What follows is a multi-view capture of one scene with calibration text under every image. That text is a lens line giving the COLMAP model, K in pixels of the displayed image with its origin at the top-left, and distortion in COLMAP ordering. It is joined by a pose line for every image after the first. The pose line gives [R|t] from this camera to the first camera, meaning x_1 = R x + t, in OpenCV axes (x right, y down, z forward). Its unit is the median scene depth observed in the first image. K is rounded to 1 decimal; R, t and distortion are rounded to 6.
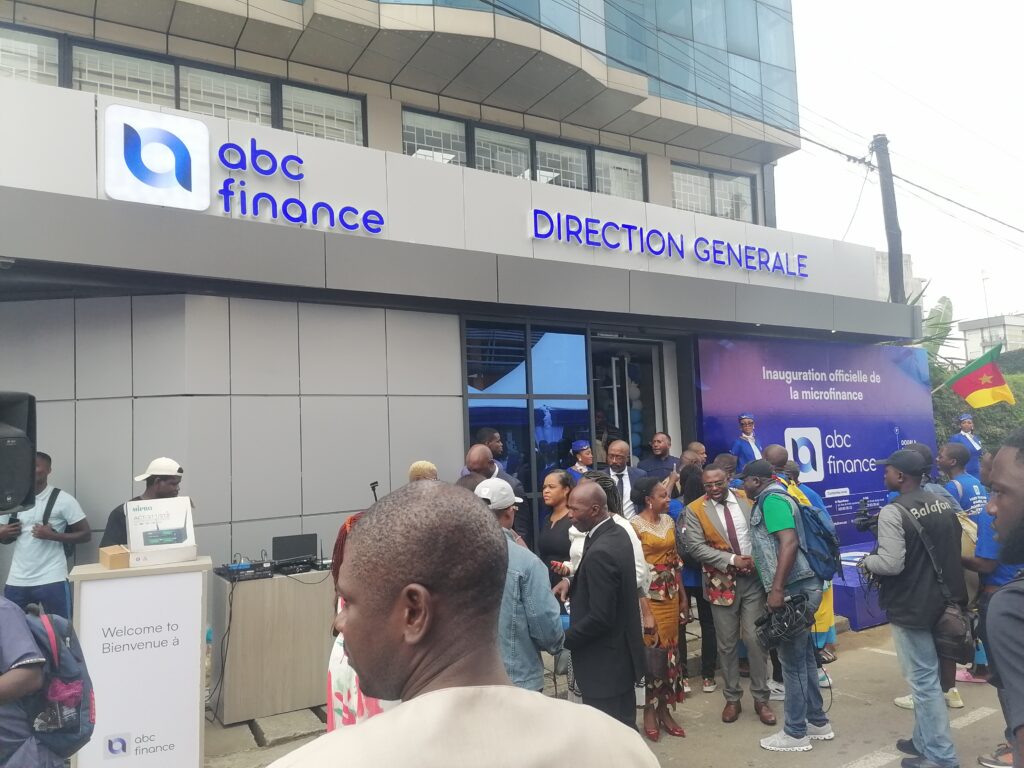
lens RADIAL K [[790.2, 0, 512.9], [0, 790.2, 385.5], [0, 0, 1]] dist [-0.002017, -0.000406]
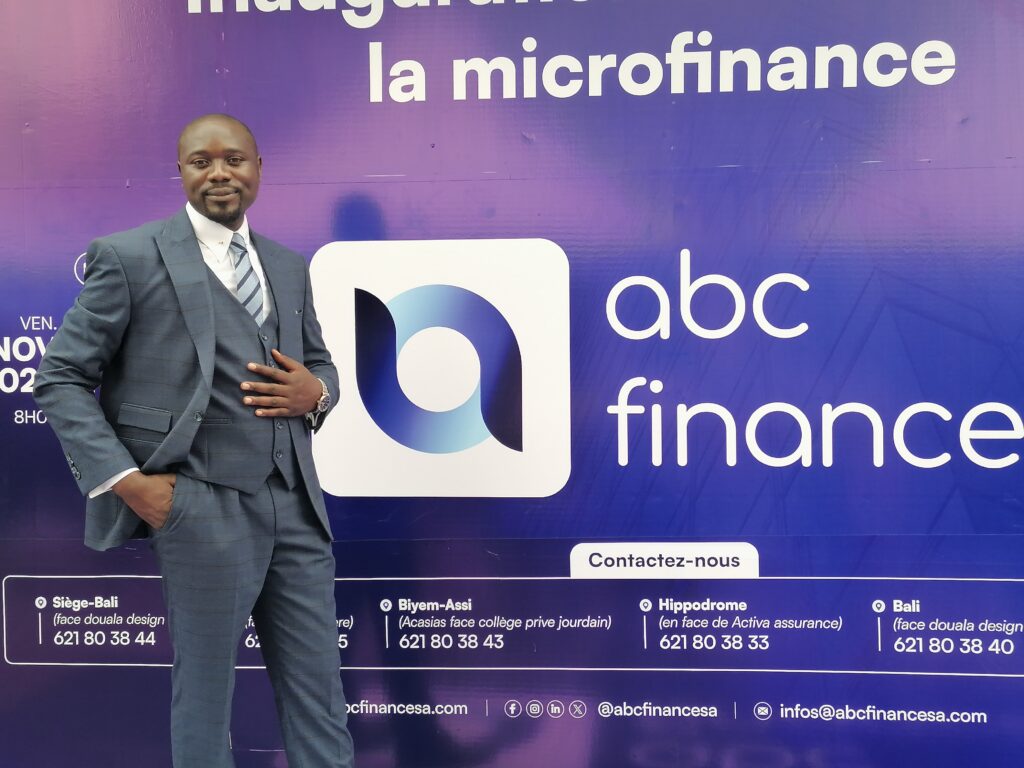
lens RADIAL K [[1157.9, 0, 512.2], [0, 1157.9, 384.9], [0, 0, 1]] dist [0.029894, 0.000000]
pose [[0.789407, 0.050430, -0.611795, 0.556746], [0.033041, 0.991685, 0.124378, 0.052821], [0.612980, -0.118399, 0.781177, 0.747456]]
